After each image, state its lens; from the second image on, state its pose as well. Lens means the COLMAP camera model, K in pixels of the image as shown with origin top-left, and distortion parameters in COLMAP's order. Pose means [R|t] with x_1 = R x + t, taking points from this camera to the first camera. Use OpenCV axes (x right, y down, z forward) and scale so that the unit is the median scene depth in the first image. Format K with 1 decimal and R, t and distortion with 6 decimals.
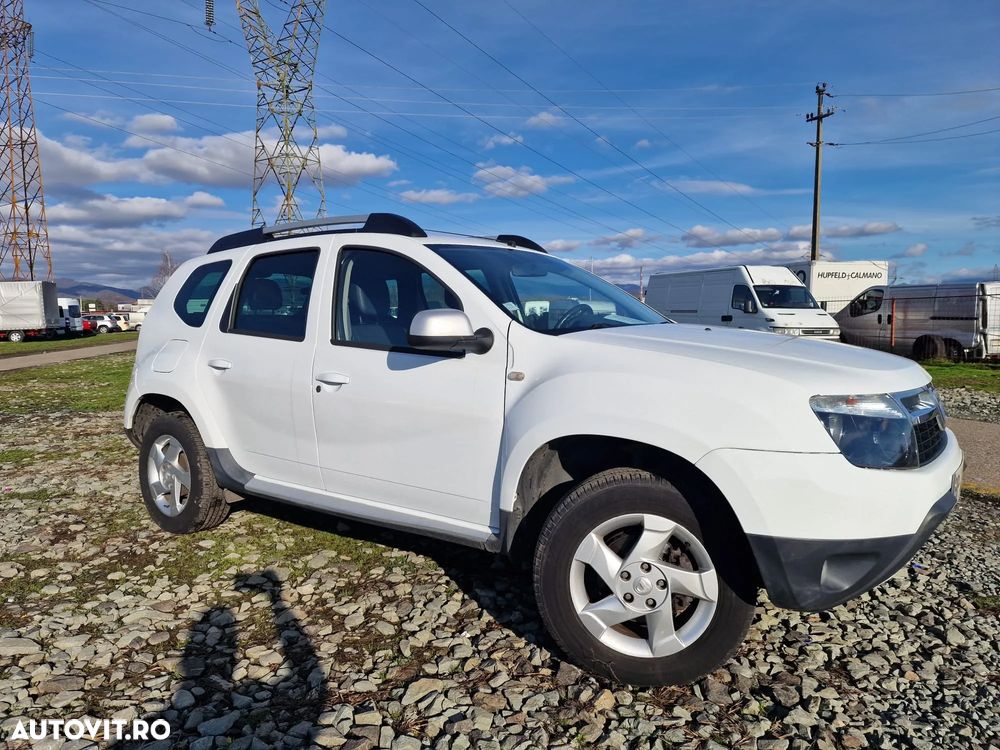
lens RADIAL K [[680.0, 0, 500.0], [0, 680.0, 375.0], [0, 0, 1]] dist [0.081874, -0.075973]
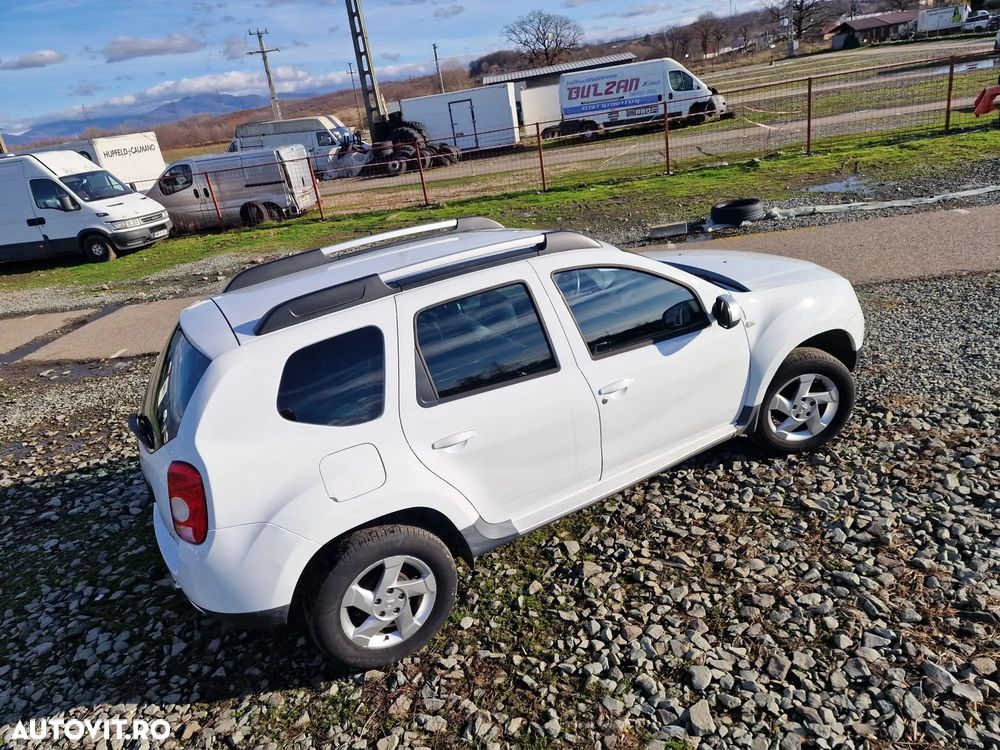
lens RADIAL K [[669.5, 0, 503.9], [0, 669.5, 389.6], [0, 0, 1]] dist [0.074850, -0.069492]
pose [[0.402579, -0.412625, 0.817111, -1.449142], [0.209212, 0.910490, 0.356703, -0.503488], [-0.891157, 0.027348, 0.452871, 0.763347]]
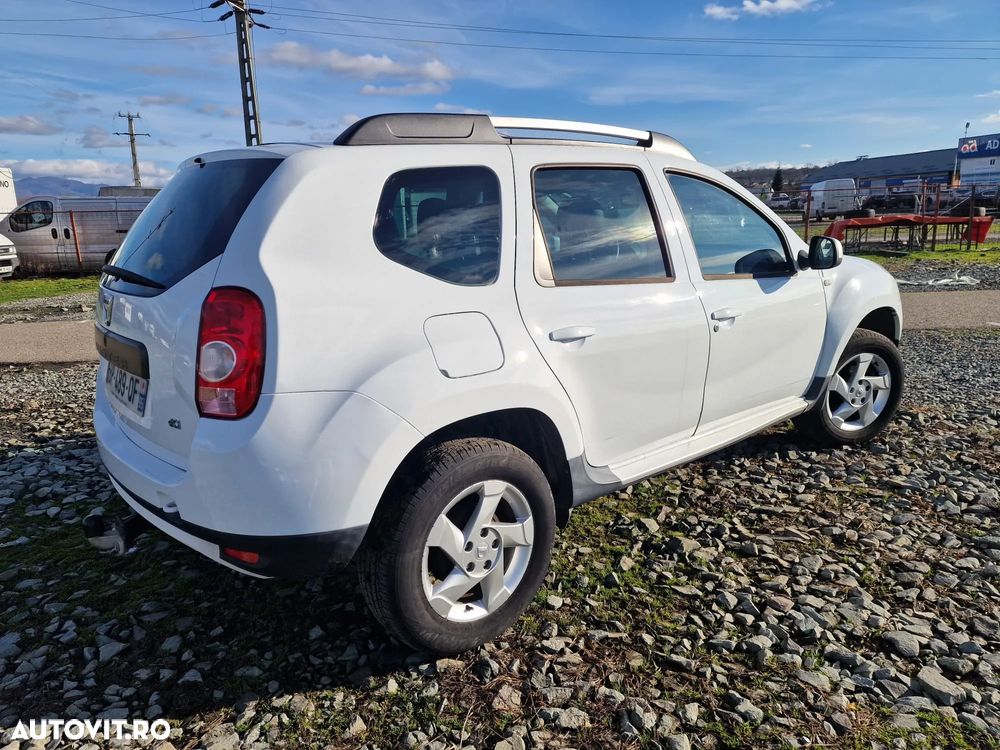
lens RADIAL K [[668.9, 0, 500.7], [0, 668.9, 379.8], [0, 0, 1]] dist [0.082929, -0.082969]
pose [[0.227622, -0.229659, 0.946280, -1.447507], [0.097807, 0.972267, 0.212439, -0.161803], [-0.968825, 0.044197, 0.243771, 1.253947]]
